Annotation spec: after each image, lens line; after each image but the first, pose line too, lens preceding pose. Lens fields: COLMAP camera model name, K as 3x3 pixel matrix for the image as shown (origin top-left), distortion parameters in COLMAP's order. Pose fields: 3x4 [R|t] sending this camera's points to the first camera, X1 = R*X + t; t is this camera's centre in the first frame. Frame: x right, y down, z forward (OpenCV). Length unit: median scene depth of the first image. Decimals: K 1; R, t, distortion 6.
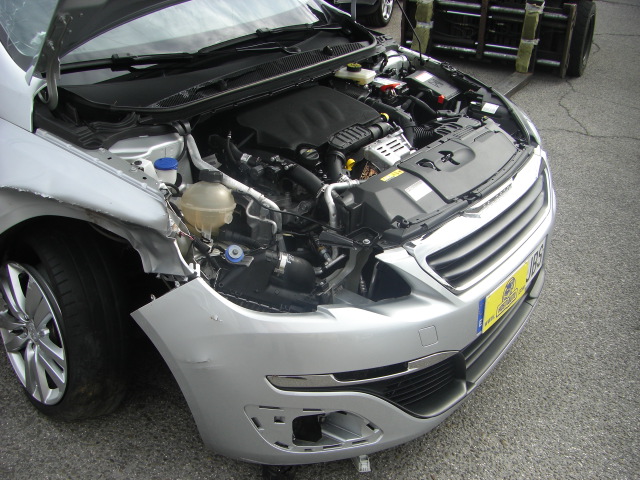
lens RADIAL K [[725.0, 0, 300.0], [0, 725.0, 283.9], [0, 0, 1]] dist [-0.162599, 0.063260]
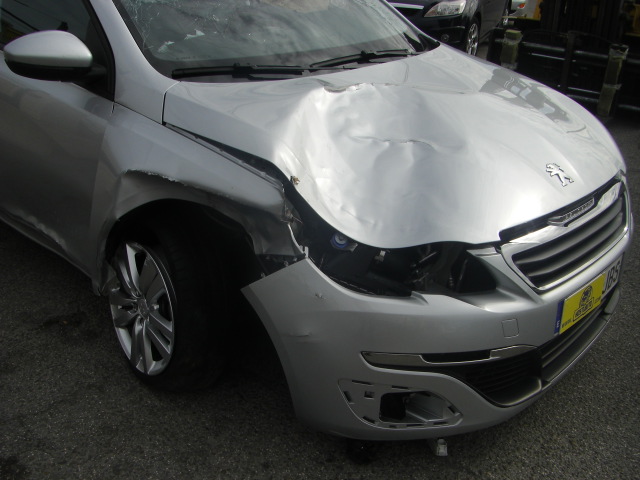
lens RADIAL K [[725.0, 0, 300.0], [0, 725.0, 283.9], [0, 0, 1]] dist [-0.162599, 0.063260]
pose [[0.993701, 0.066827, -0.089959, -0.041124], [-0.071518, 0.996187, -0.049964, 0.074931], [0.086277, 0.056083, 0.994691, -0.094071]]
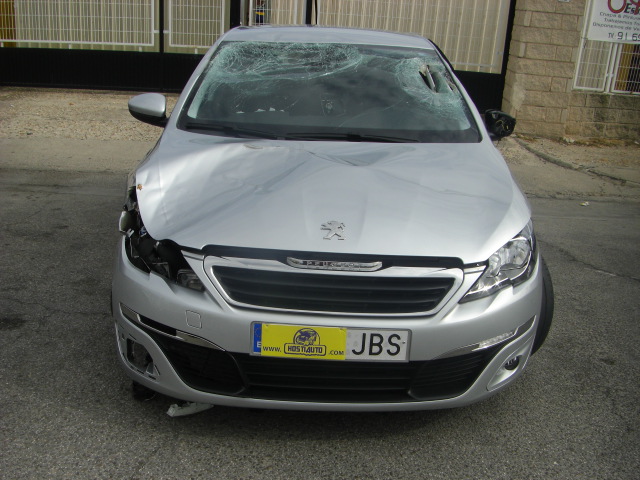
lens RADIAL K [[725.0, 0, 300.0], [0, 725.0, 283.9], [0, 0, 1]] dist [-0.162599, 0.063260]
pose [[0.589465, 0.272860, -0.760315, 1.211025], [-0.433688, 0.900971, -0.012896, -0.054467], [0.681502, 0.337341, 0.649427, 0.194614]]
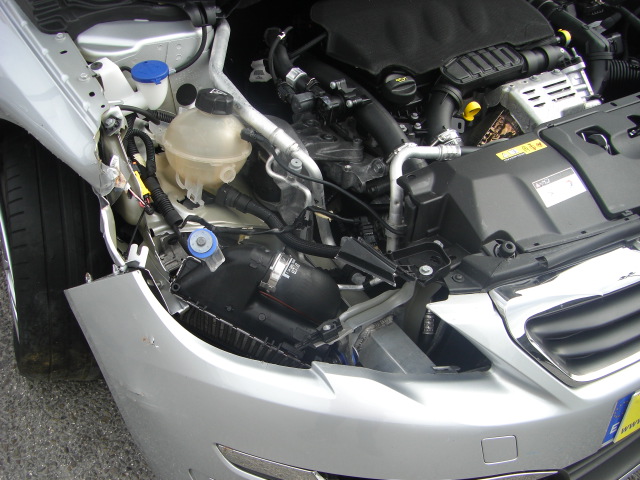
lens RADIAL K [[725.0, 0, 300.0], [0, 725.0, 283.9], [0, 0, 1]] dist [-0.162599, 0.063260]
pose [[0.933158, 0.235362, -0.271700, 0.139001], [-0.181940, 0.961123, 0.207703, -0.131010], [0.310022, -0.144387, 0.939701, 0.396258]]
